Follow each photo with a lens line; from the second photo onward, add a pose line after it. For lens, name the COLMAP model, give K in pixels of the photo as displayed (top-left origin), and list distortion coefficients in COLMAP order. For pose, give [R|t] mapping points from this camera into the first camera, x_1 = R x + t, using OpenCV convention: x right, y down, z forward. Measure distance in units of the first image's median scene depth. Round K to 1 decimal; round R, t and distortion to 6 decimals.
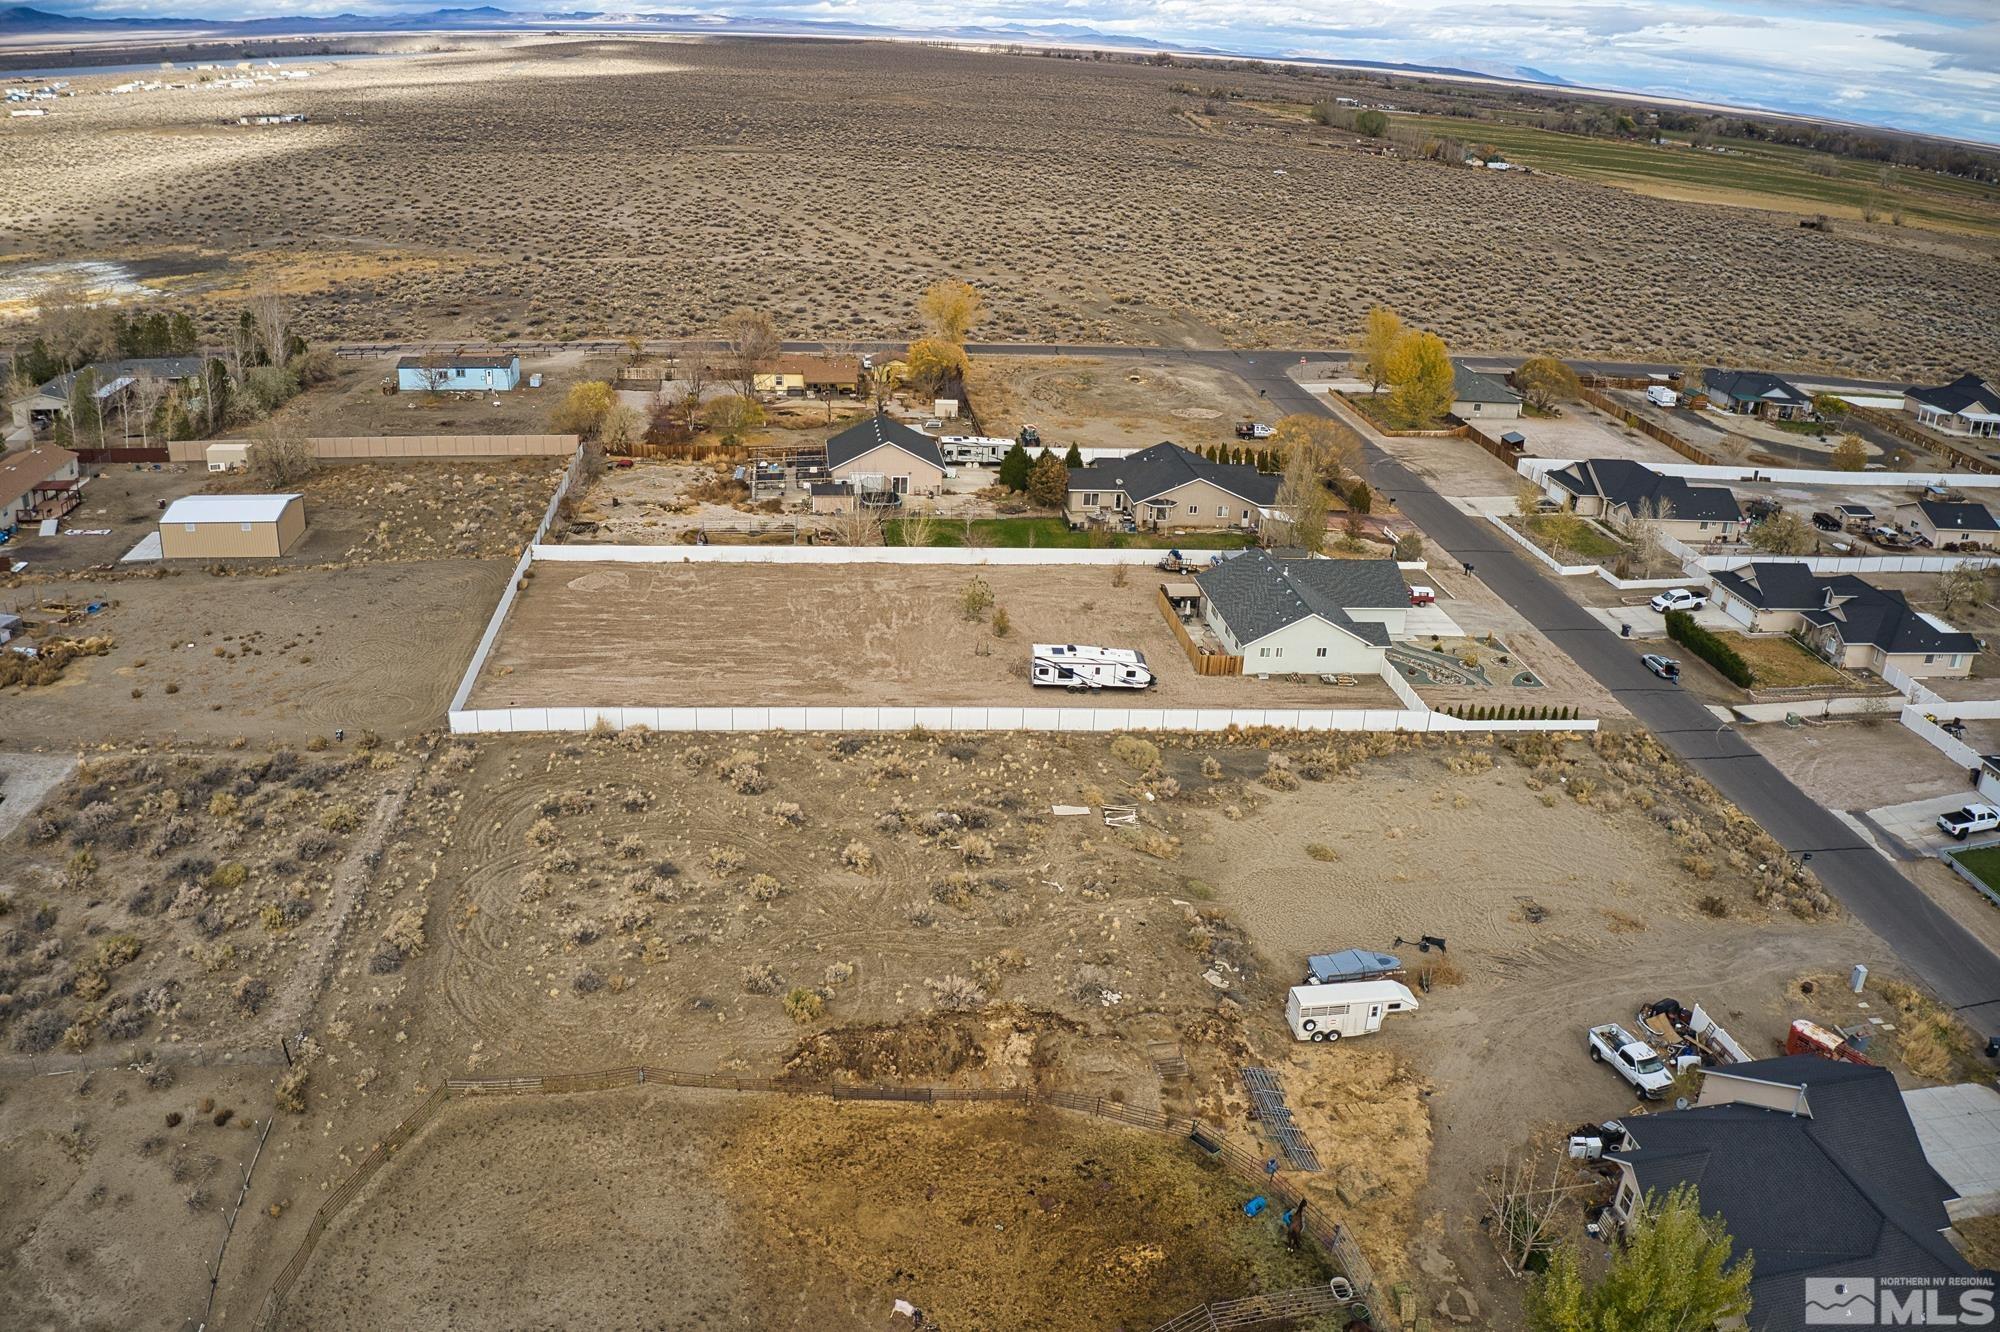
lens RADIAL K [[1588.2, 0, 1005.7], [0, 1588.2, 658.5], [0, 0, 1]] dist [-0.183190, 0.018976]
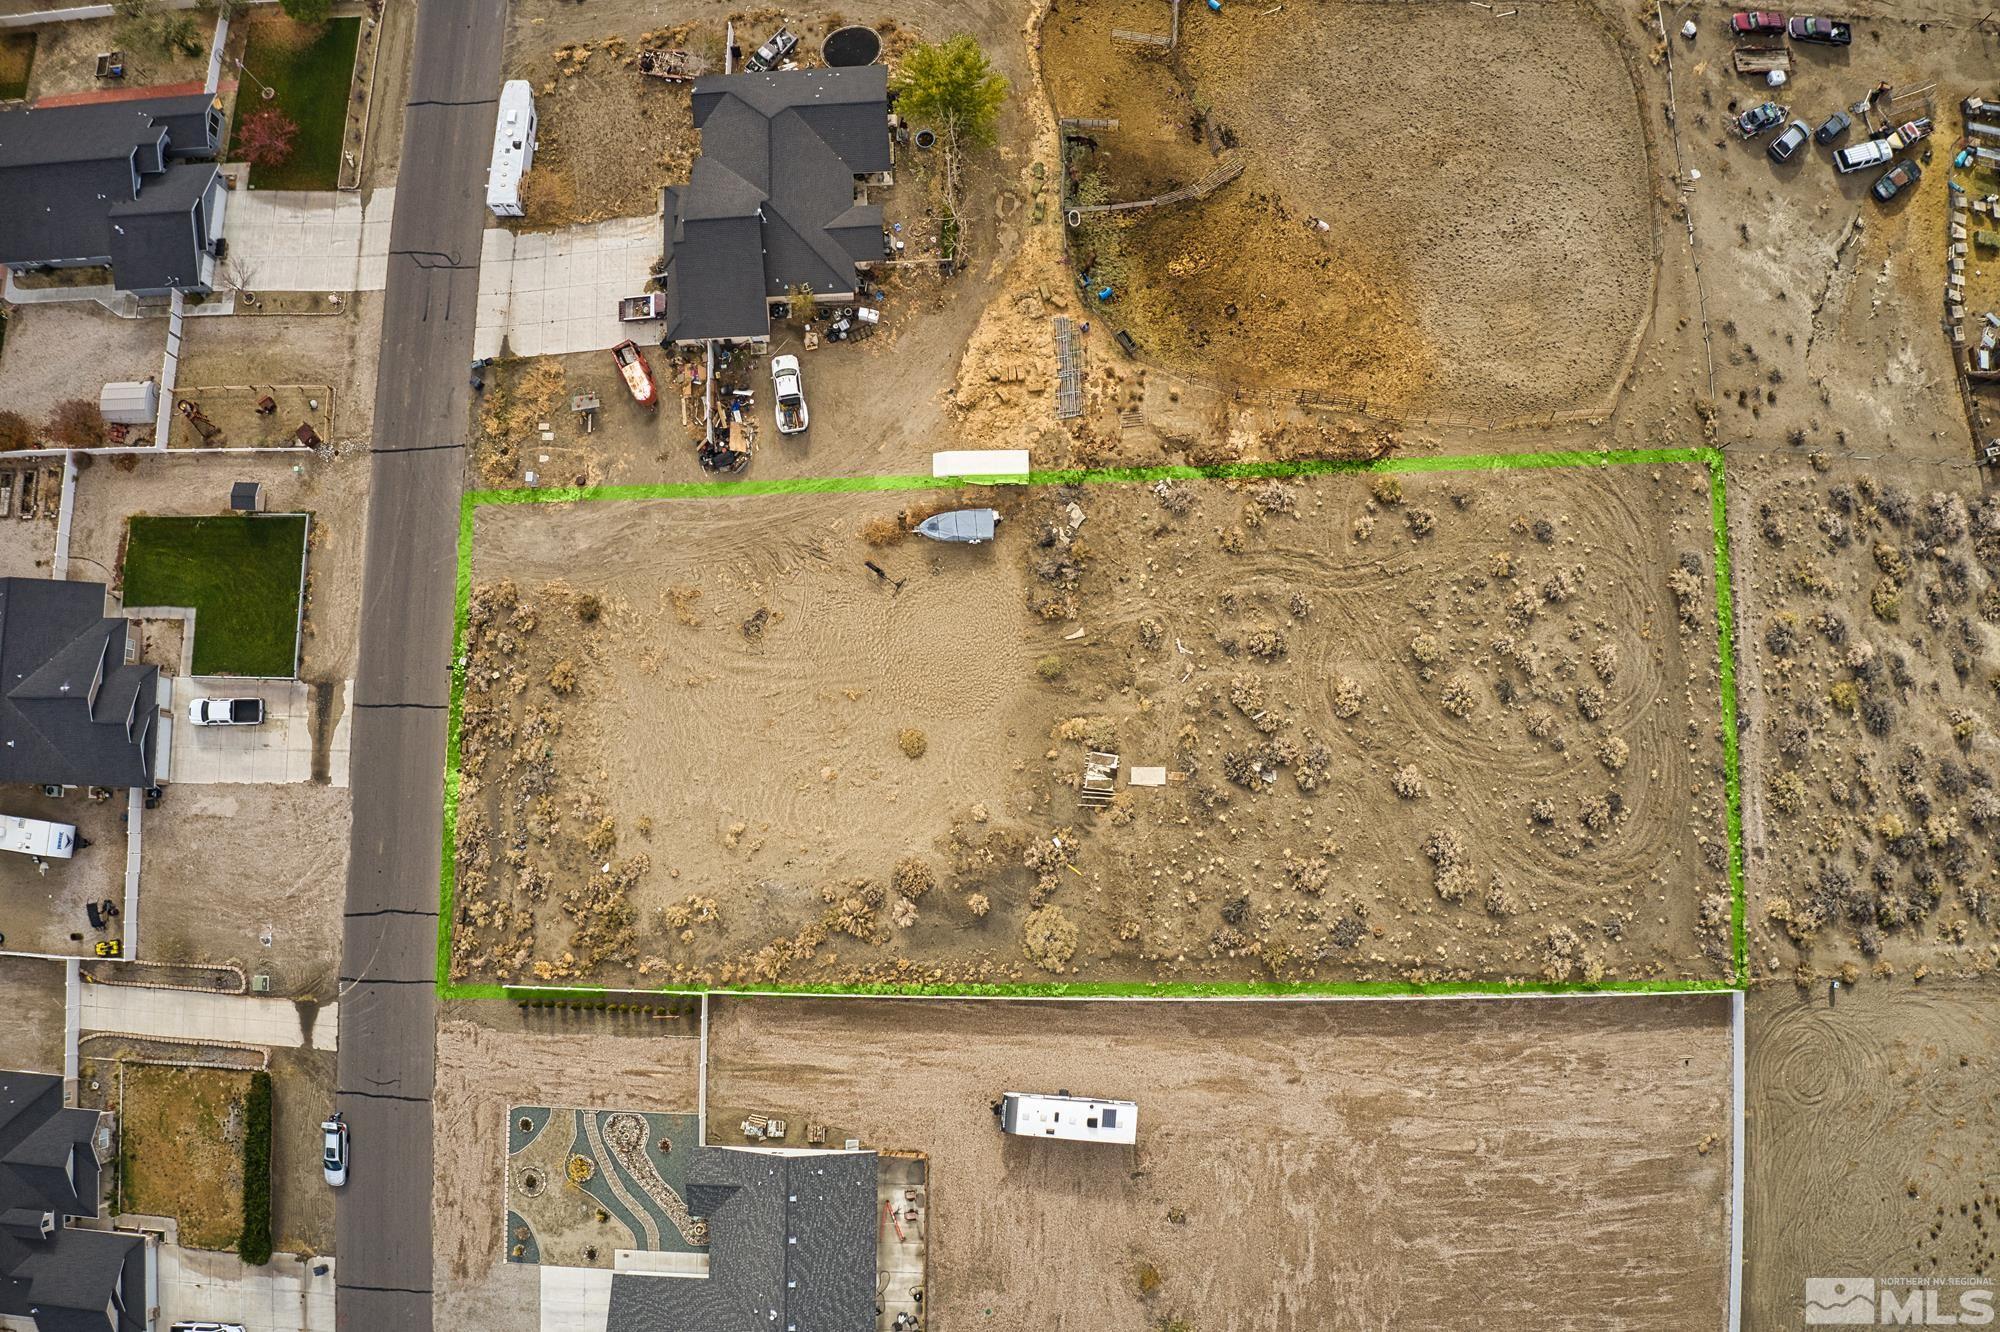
lens RADIAL K [[1588.2, 0, 1005.7], [0, 1588.2, 658.5], [0, 0, 1]] dist [-0.183190, 0.018976]
pose [[-0.990453, -0.137201, -0.013376, 0.110403], [0.021596, -0.250268, 0.967936, -0.630085], [-0.136150, 0.958406, 0.250841, 0.455690]]
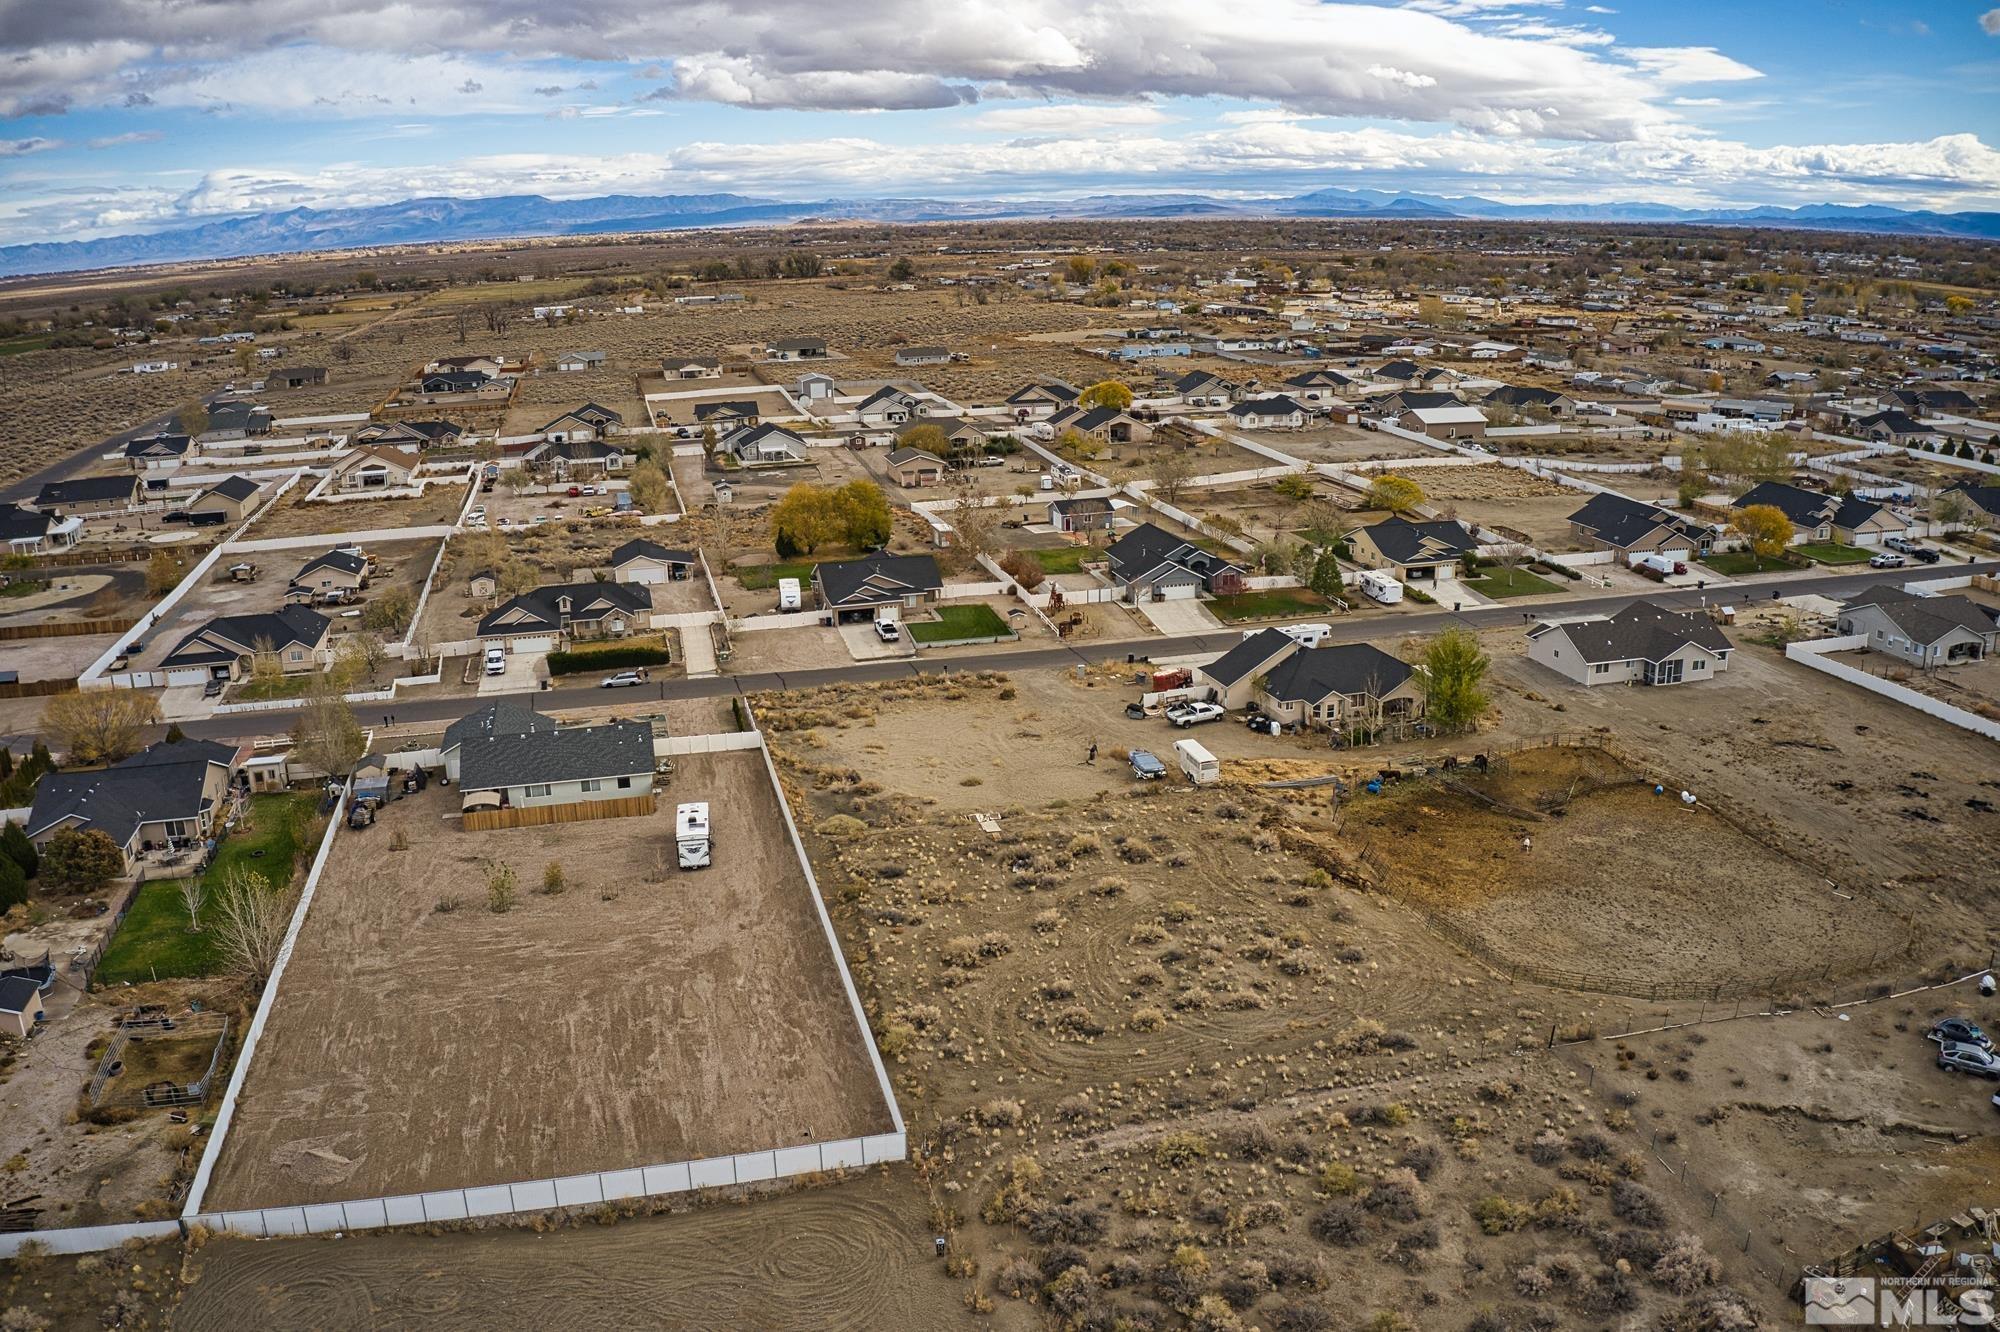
lens RADIAL K [[1588.2, 0, 1005.7], [0, 1588.2, 658.5], [0, 0, 1]] dist [-0.183190, 0.018976]
pose [[-0.128852, -0.315885, 0.940007, -0.744947], [0.383604, 0.858239, 0.340989, -0.299504], [-0.914464, 0.404528, 0.010589, 0.629106]]
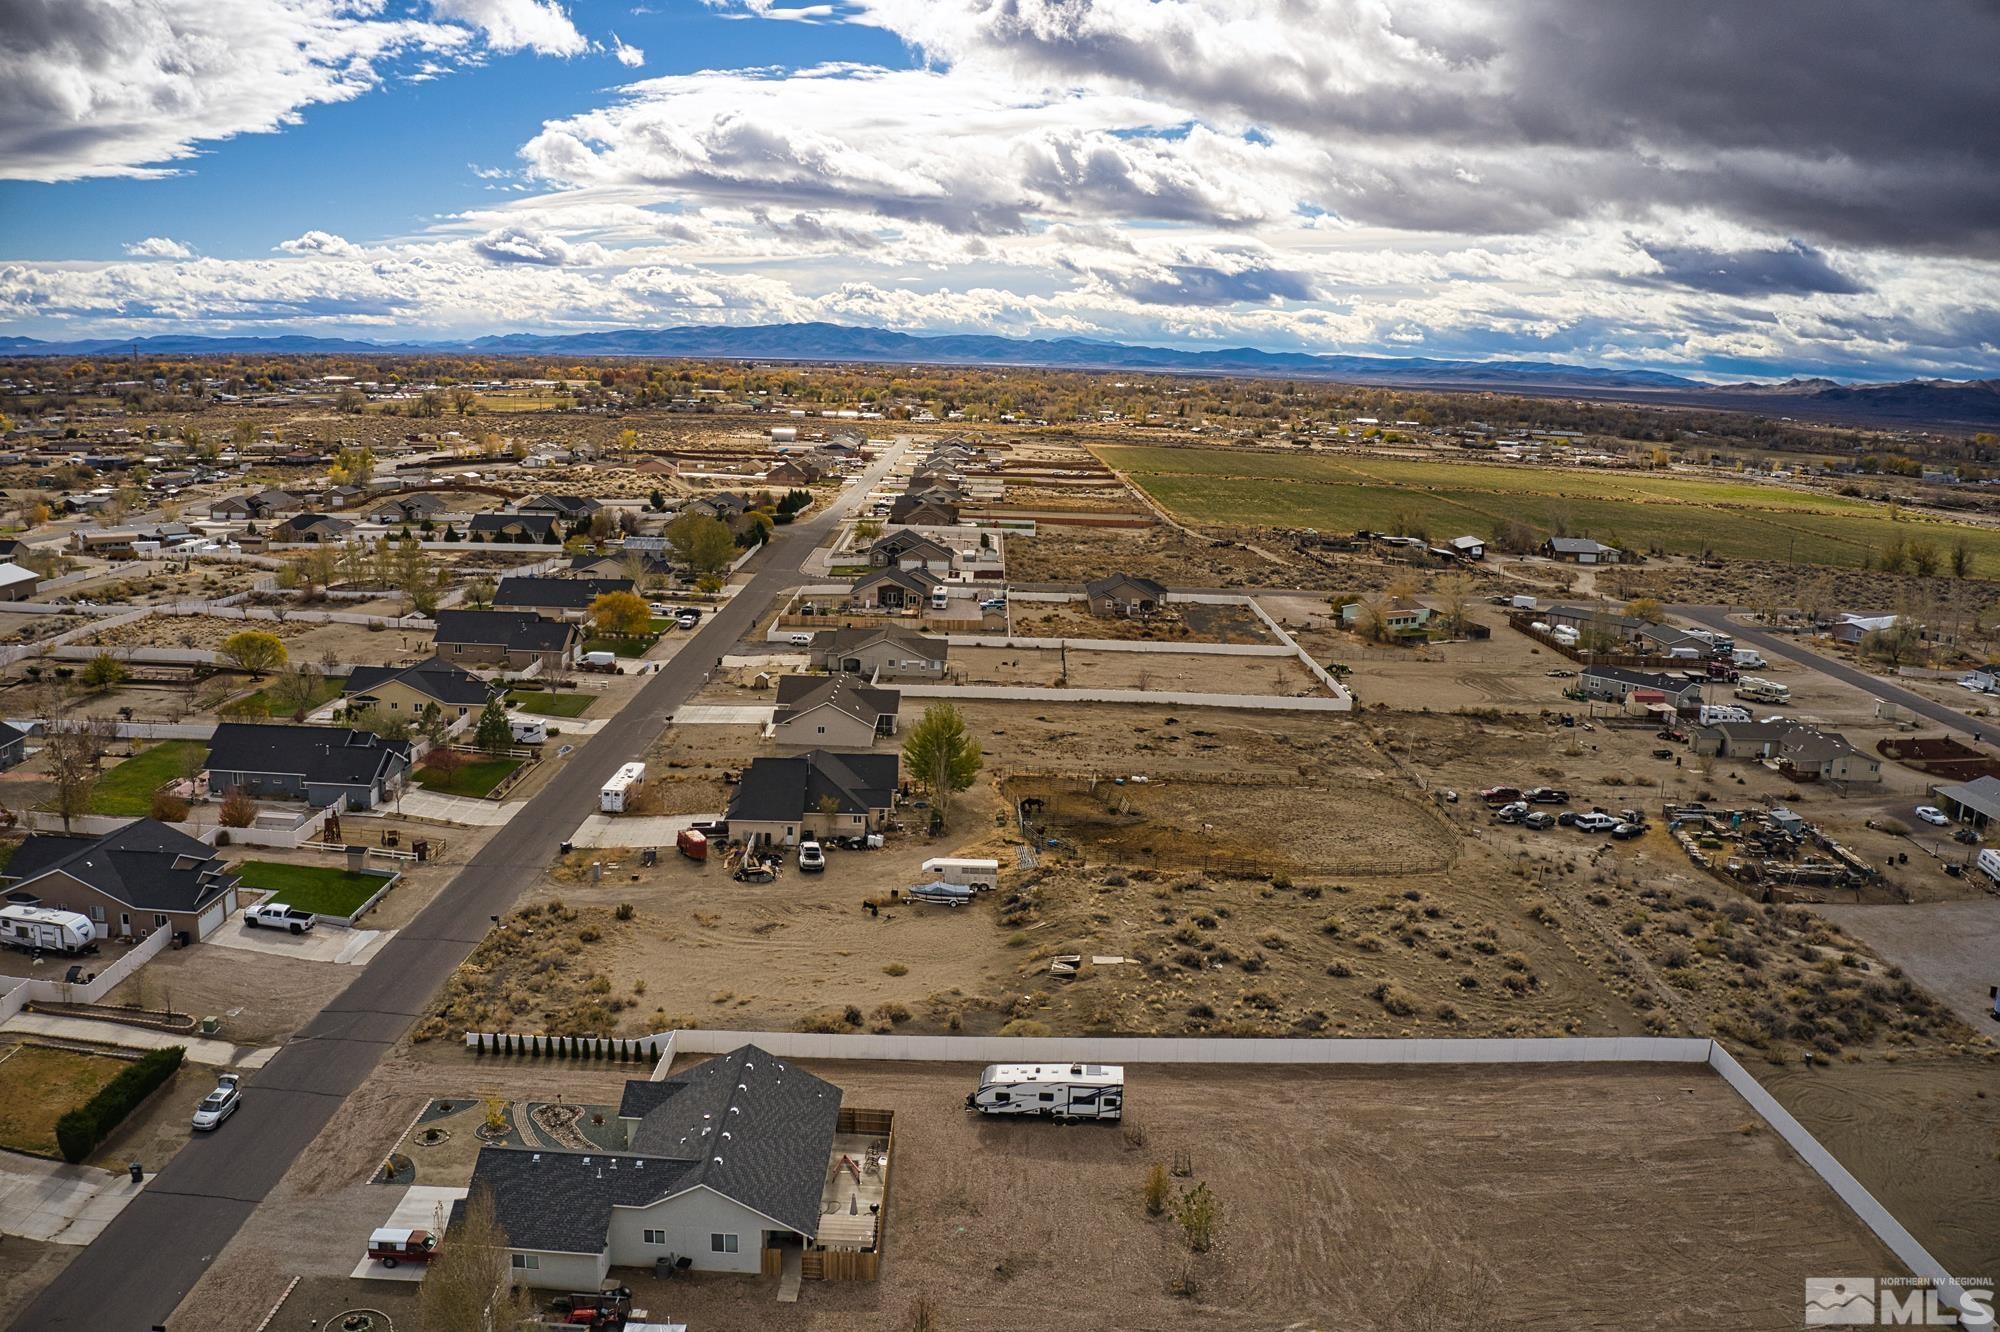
lens RADIAL K [[1588.2, 0, 1005.7], [0, 1588.2, 658.5], [0, 0, 1]] dist [-0.183190, 0.018976]
pose [[-0.990032, -0.102274, 0.096838, 0.017386], [-0.033226, 0.837736, 0.545064, -0.507174], [-0.136871, 0.536413, -0.832783, 1.284093]]
